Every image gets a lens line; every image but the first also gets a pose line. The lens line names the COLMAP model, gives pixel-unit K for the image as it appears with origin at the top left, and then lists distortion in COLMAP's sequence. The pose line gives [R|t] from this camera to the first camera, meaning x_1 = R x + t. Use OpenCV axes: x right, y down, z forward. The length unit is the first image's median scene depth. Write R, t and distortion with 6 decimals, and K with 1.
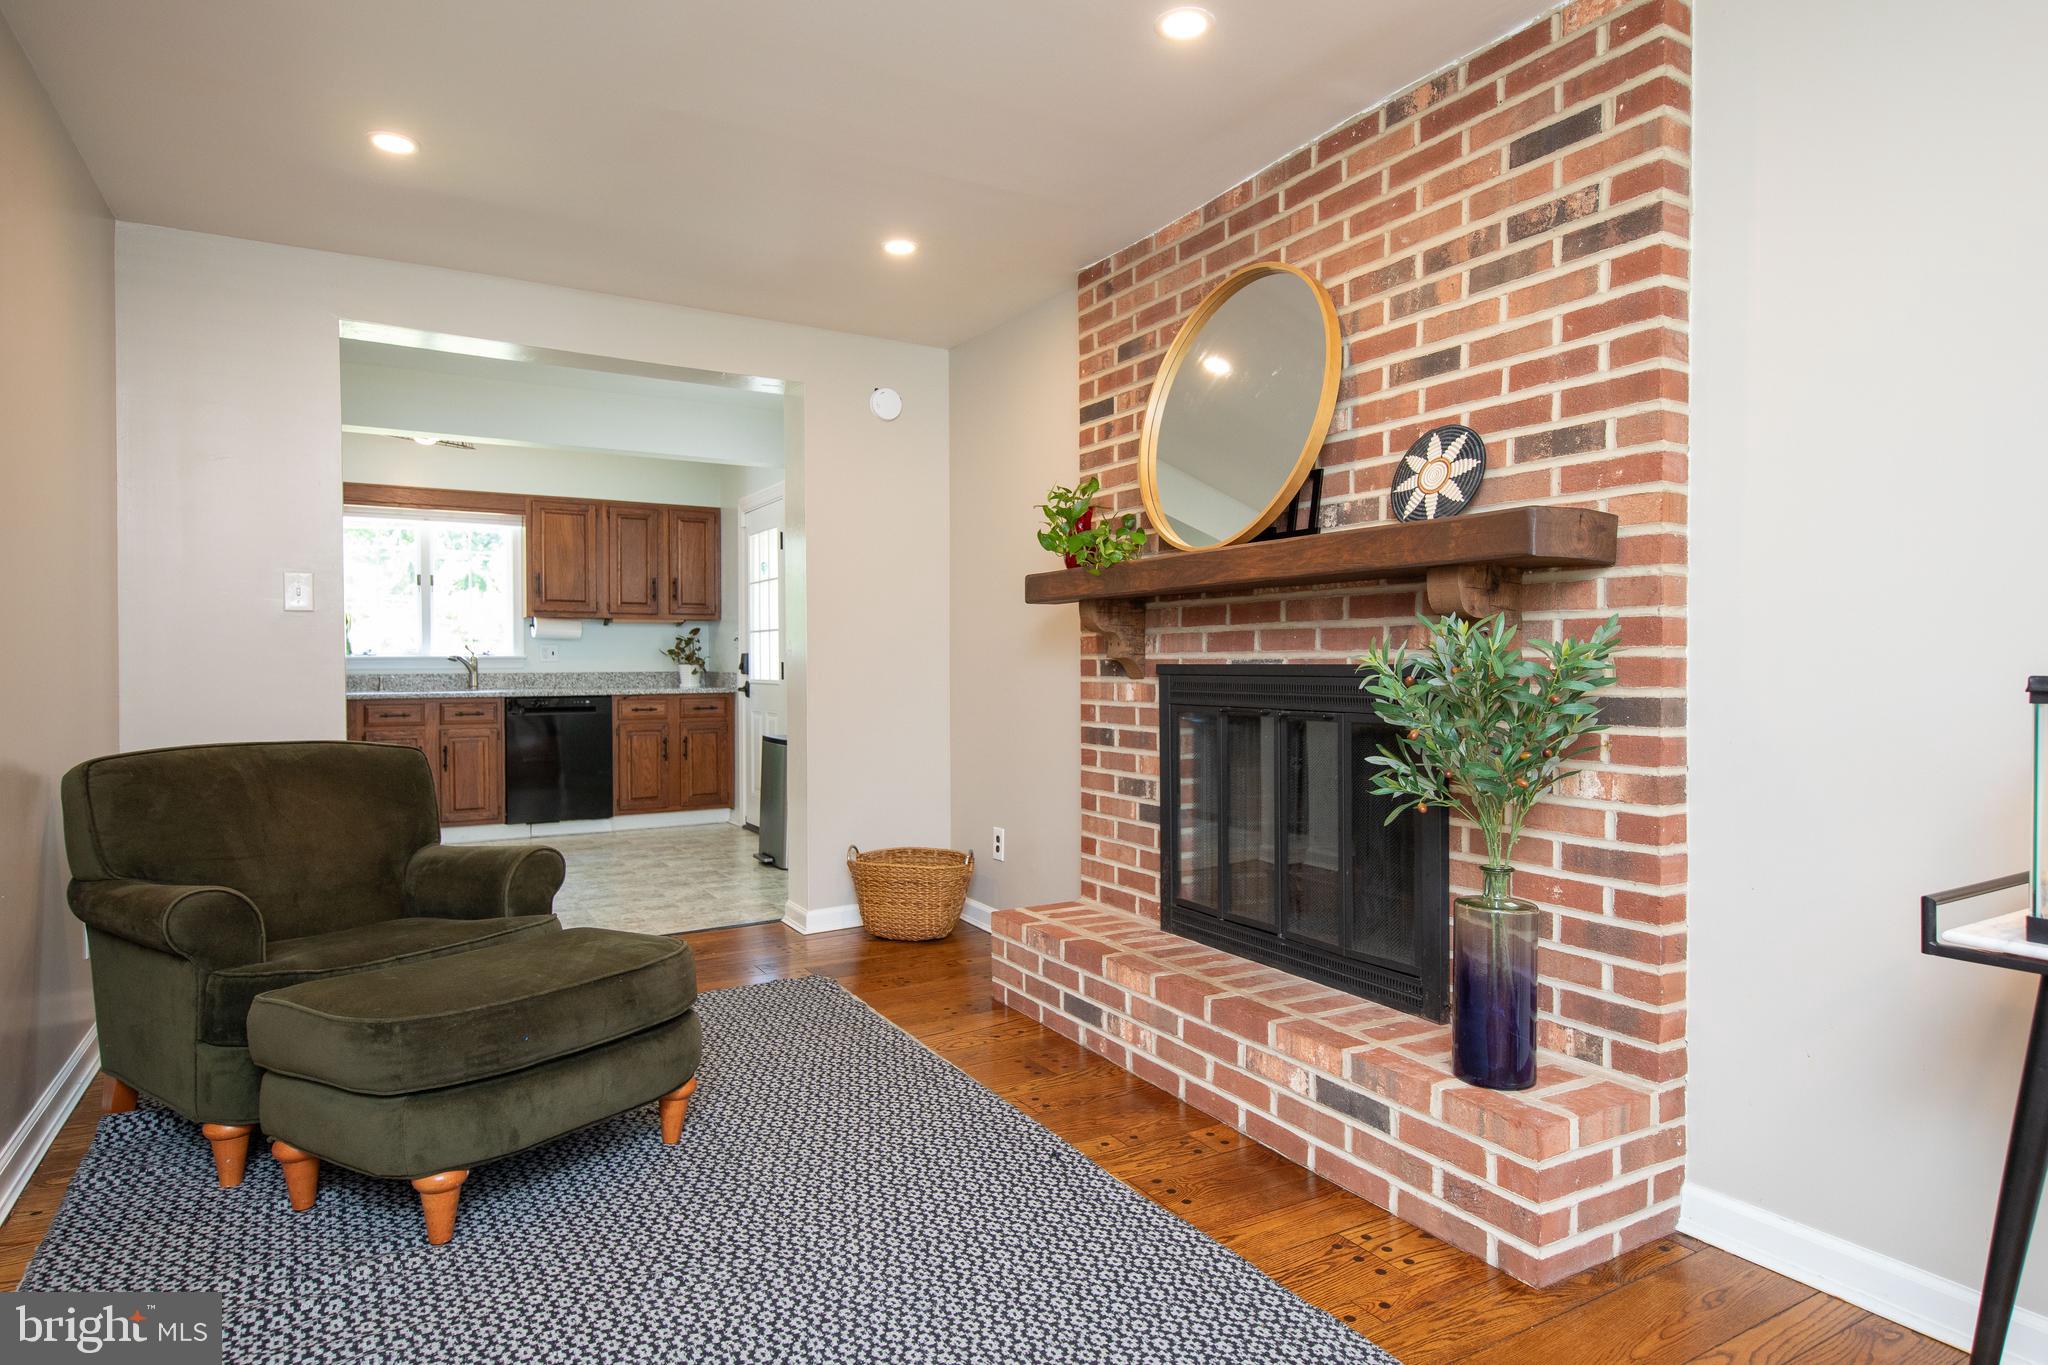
lens RADIAL K [[1174.4, 0, 1061.0], [0, 1174.4, 677.1], [0, 0, 1]] dist [0.025575, -0.000094]
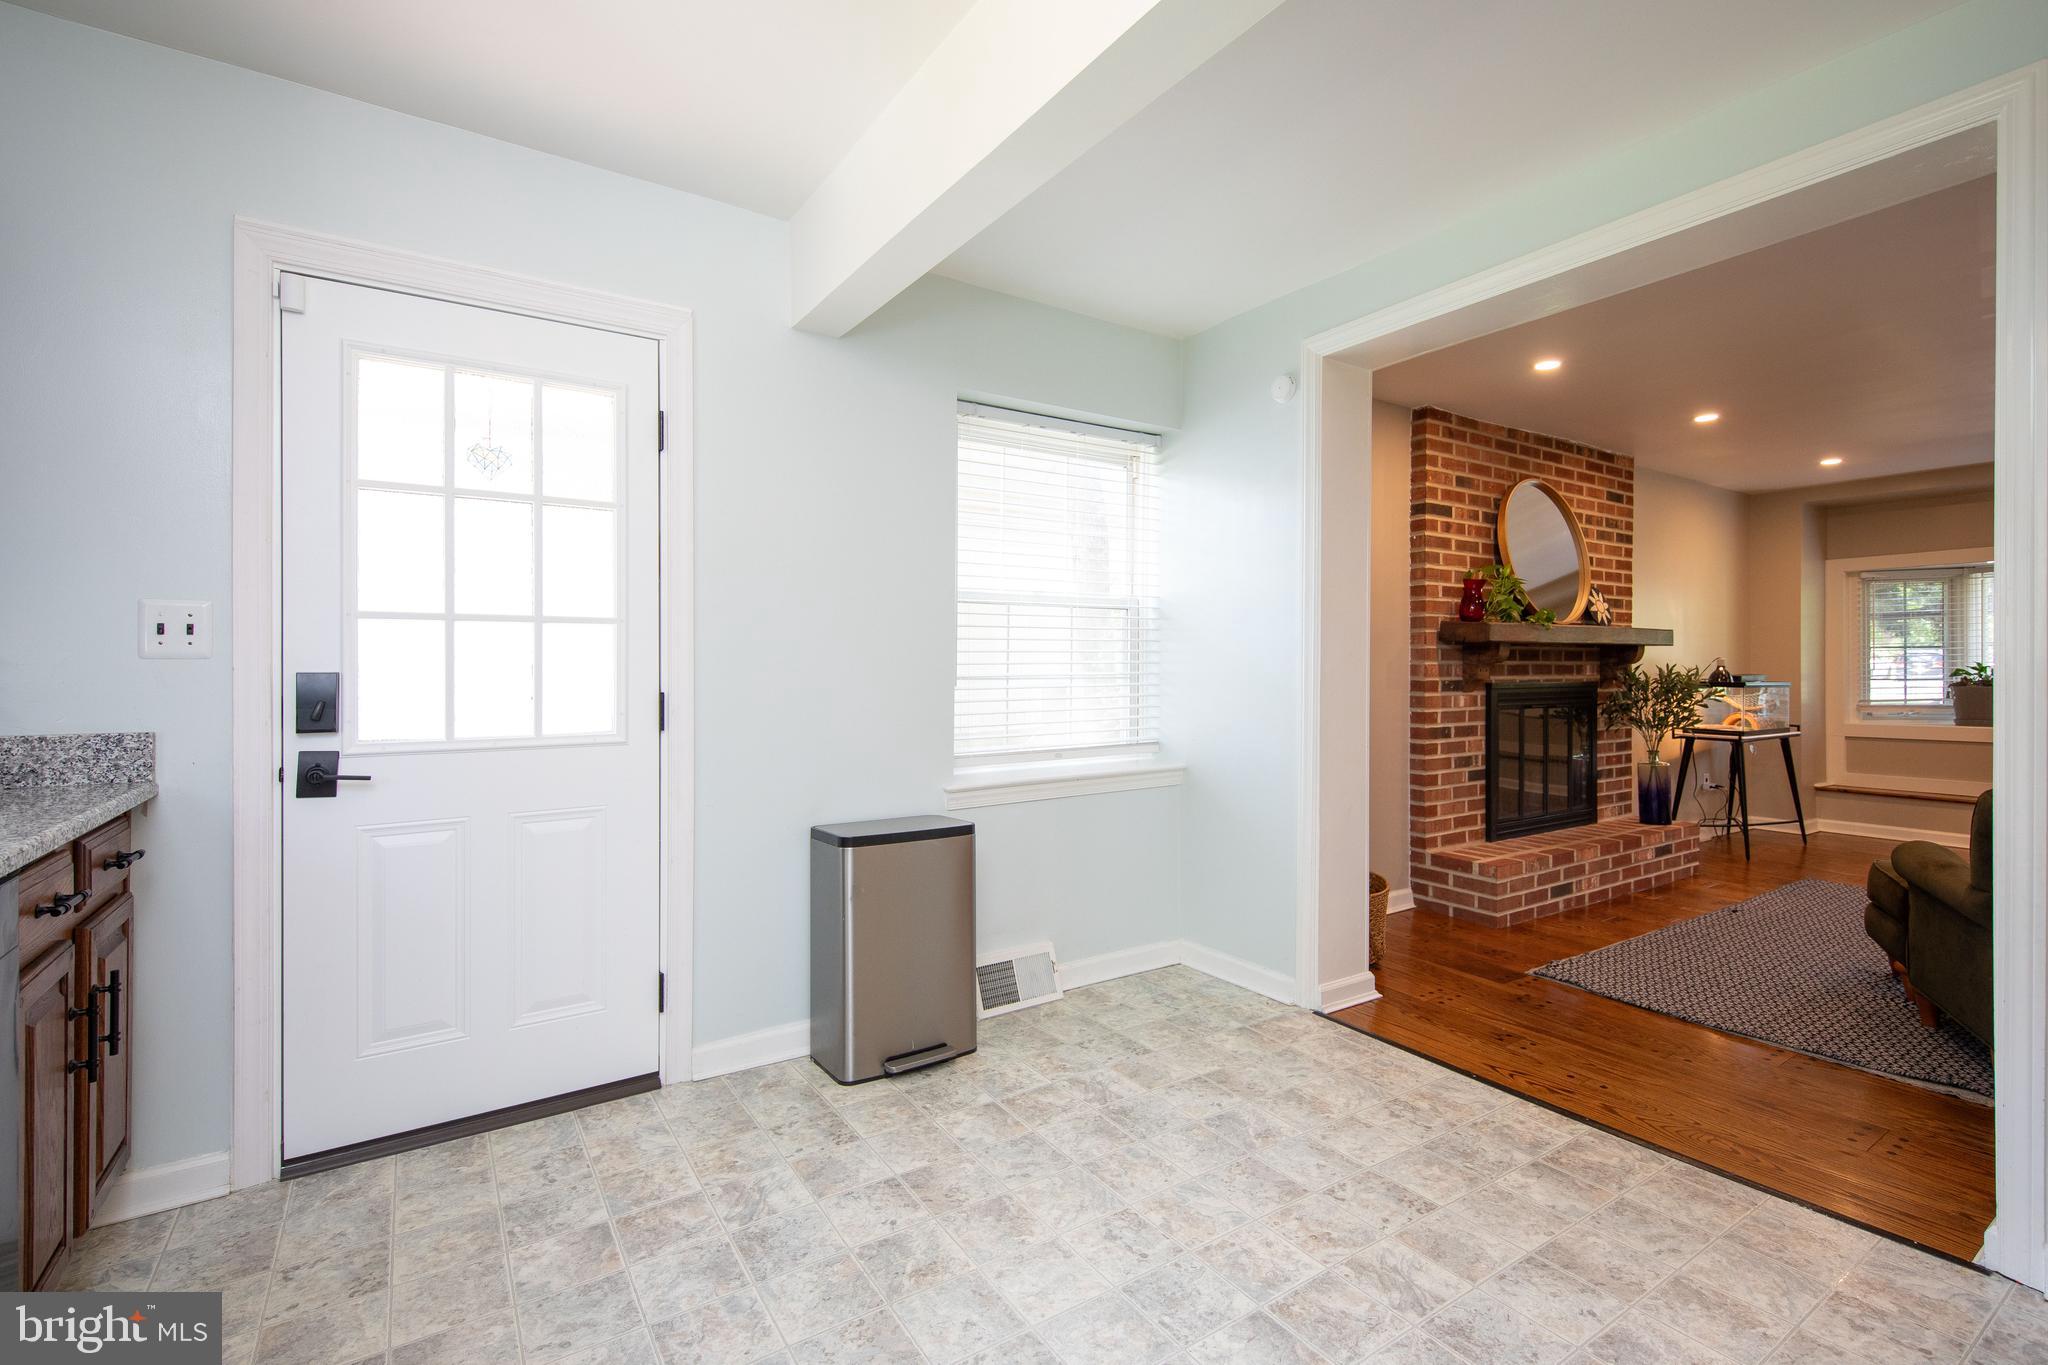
lens RADIAL K [[933.2, 0, 1031.8], [0, 933.2, 631.7], [0, 0, 1]] dist [0.002383, -0.002370]
pose [[-0.048200, 0.009985, 0.998788, -1.190809], [-0.004030, 0.999940, -0.010191, -0.066538], [-0.998830, -0.004516, -0.048157, 1.689480]]
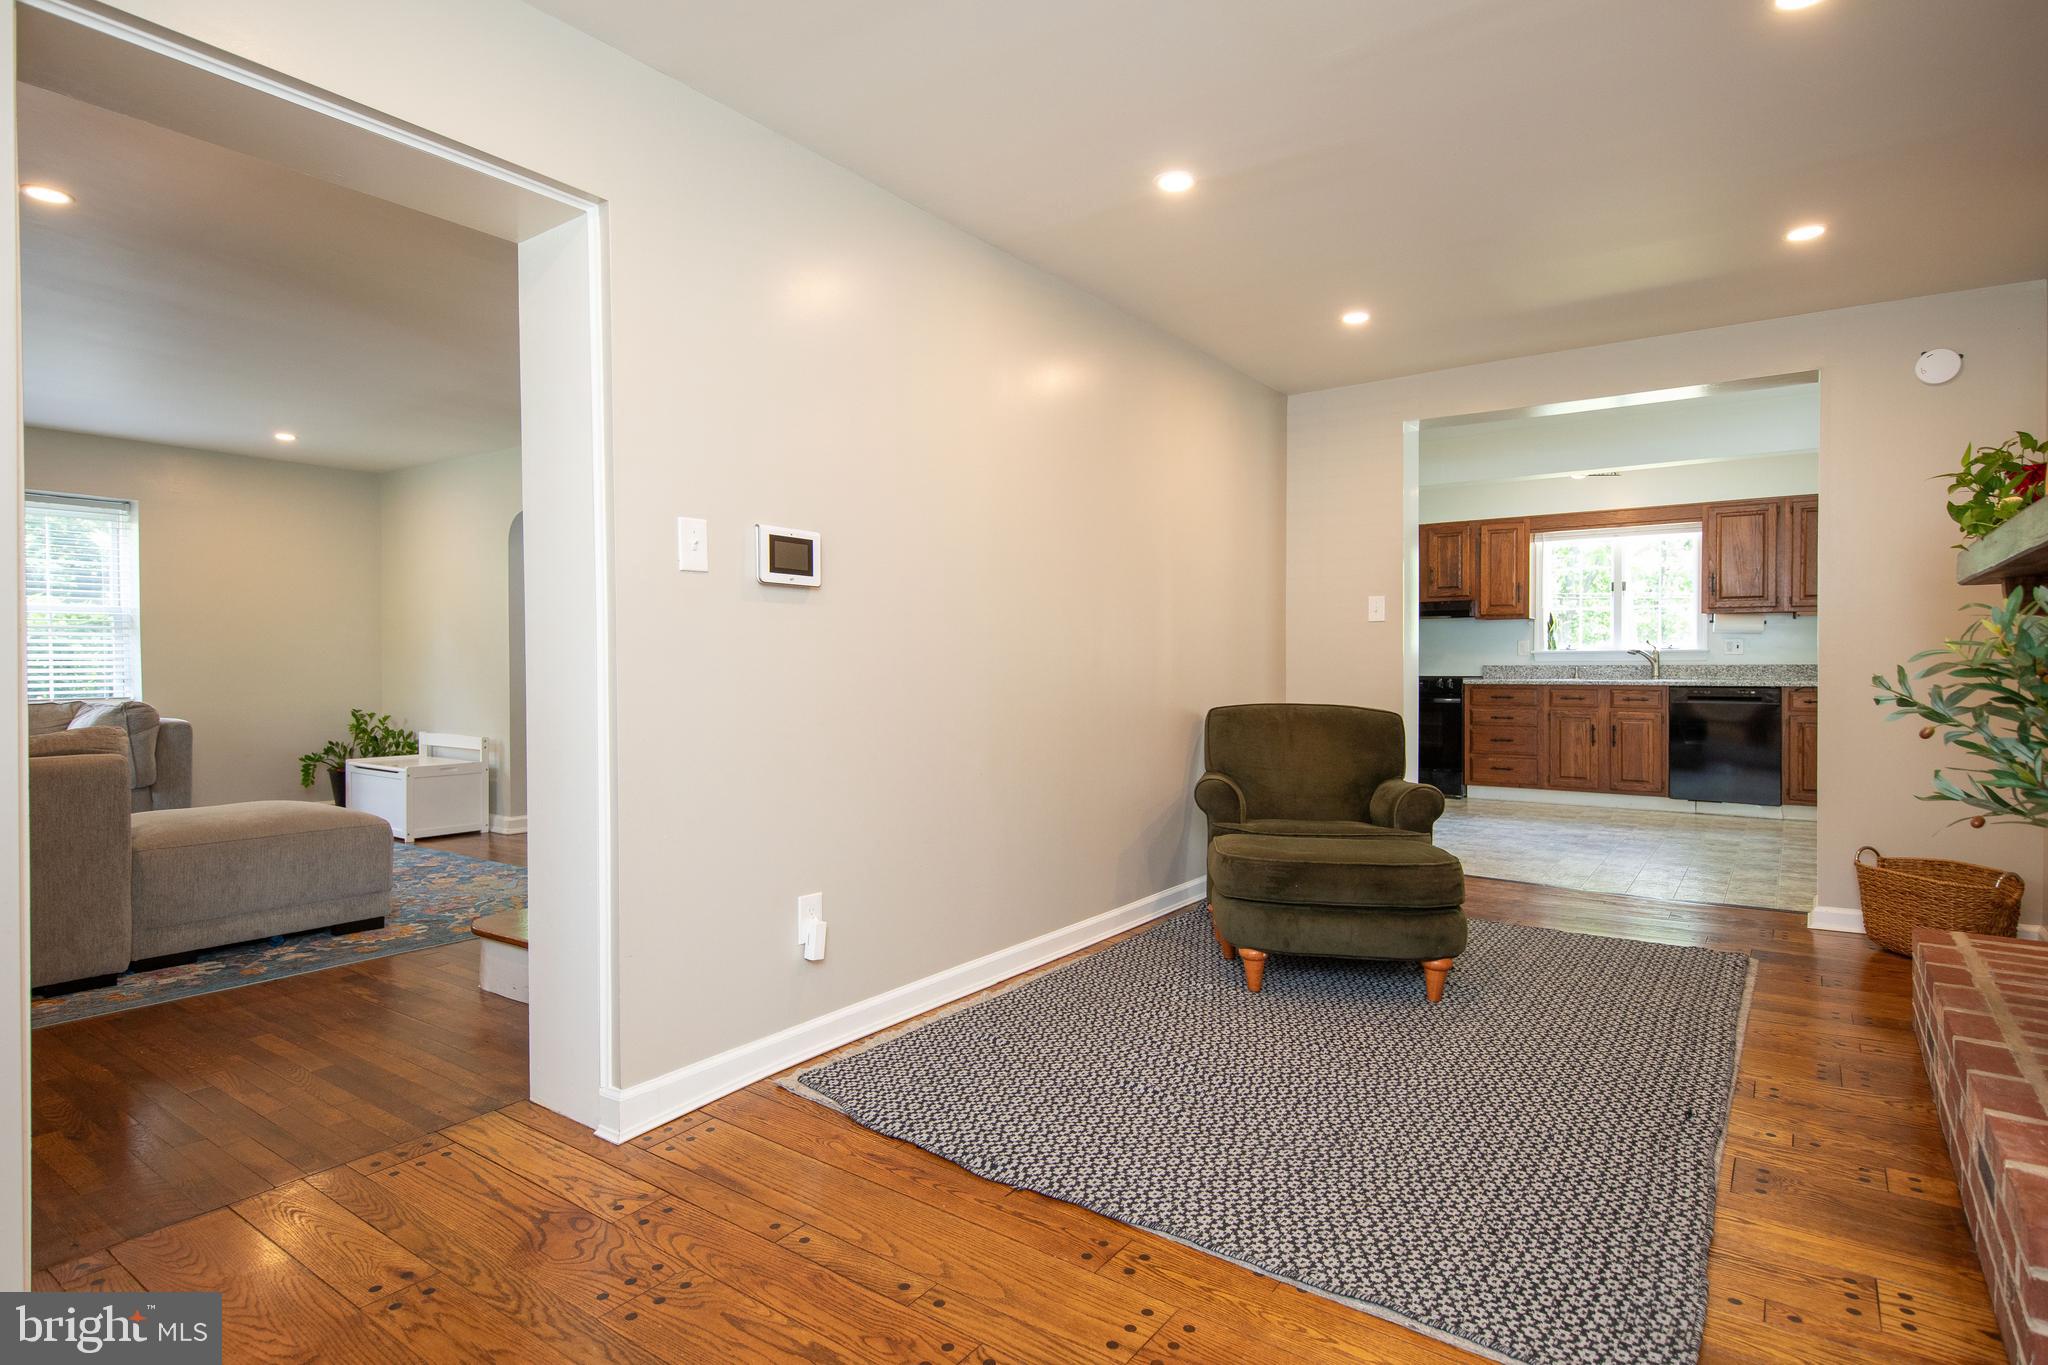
lens RADIAL K [[1073.0, 0, 1034.5], [0, 1073.0, 677.9], [0, 0, 1]] dist [0.021750, -0.005783]
pose [[0.404183, 0.013753, -0.914575, 0.458131], [-0.007396, 0.999903, 0.011767, 0.003014], [0.914648, 0.002008, 0.404245, 0.044521]]
